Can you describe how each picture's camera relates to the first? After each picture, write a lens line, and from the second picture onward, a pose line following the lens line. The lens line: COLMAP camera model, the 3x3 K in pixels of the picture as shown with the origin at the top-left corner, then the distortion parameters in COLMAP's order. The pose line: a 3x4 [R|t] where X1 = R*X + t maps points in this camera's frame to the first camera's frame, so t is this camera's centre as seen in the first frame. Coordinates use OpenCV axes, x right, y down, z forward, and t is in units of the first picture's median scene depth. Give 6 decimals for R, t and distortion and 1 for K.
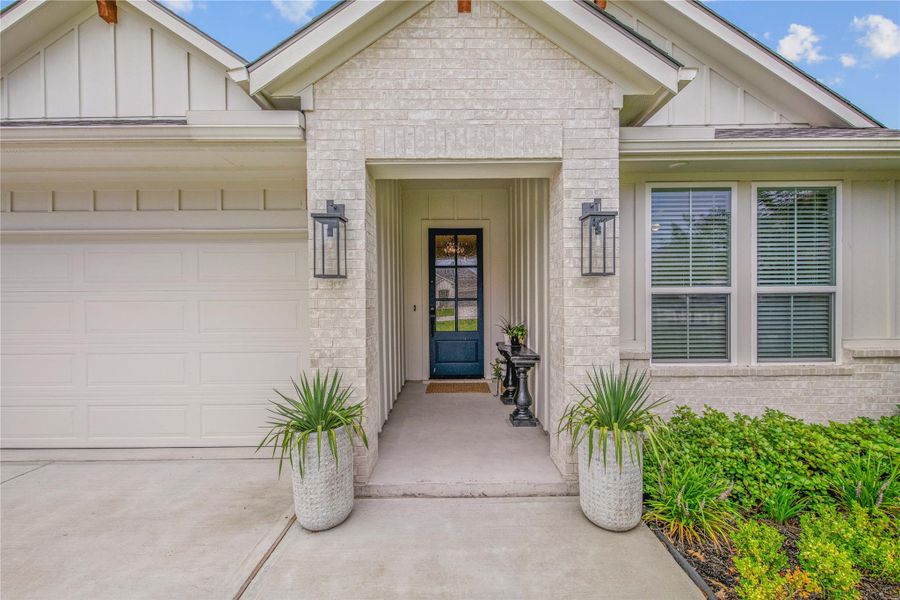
lens RADIAL K [[414.9, 0, 449.8], [0, 414.9, 298.4], [0, 0, 1]] dist [-0.003563, -0.001035]
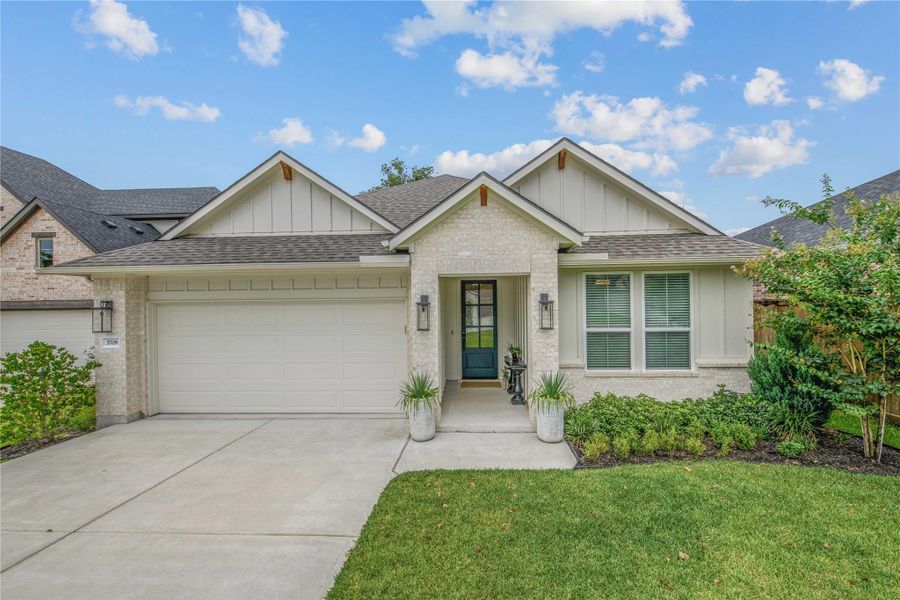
lens RADIAL K [[414.9, 0, 446.4], [0, 414.9, 301.1], [0, 0, 1]] dist [-0.003563, -0.001035]
pose [[0.998284, -0.005010, -0.058352, -0.026950], [0.004752, 0.999978, -0.004572, -0.144429], [0.058374, 0.004287, 0.998286, -0.884443]]
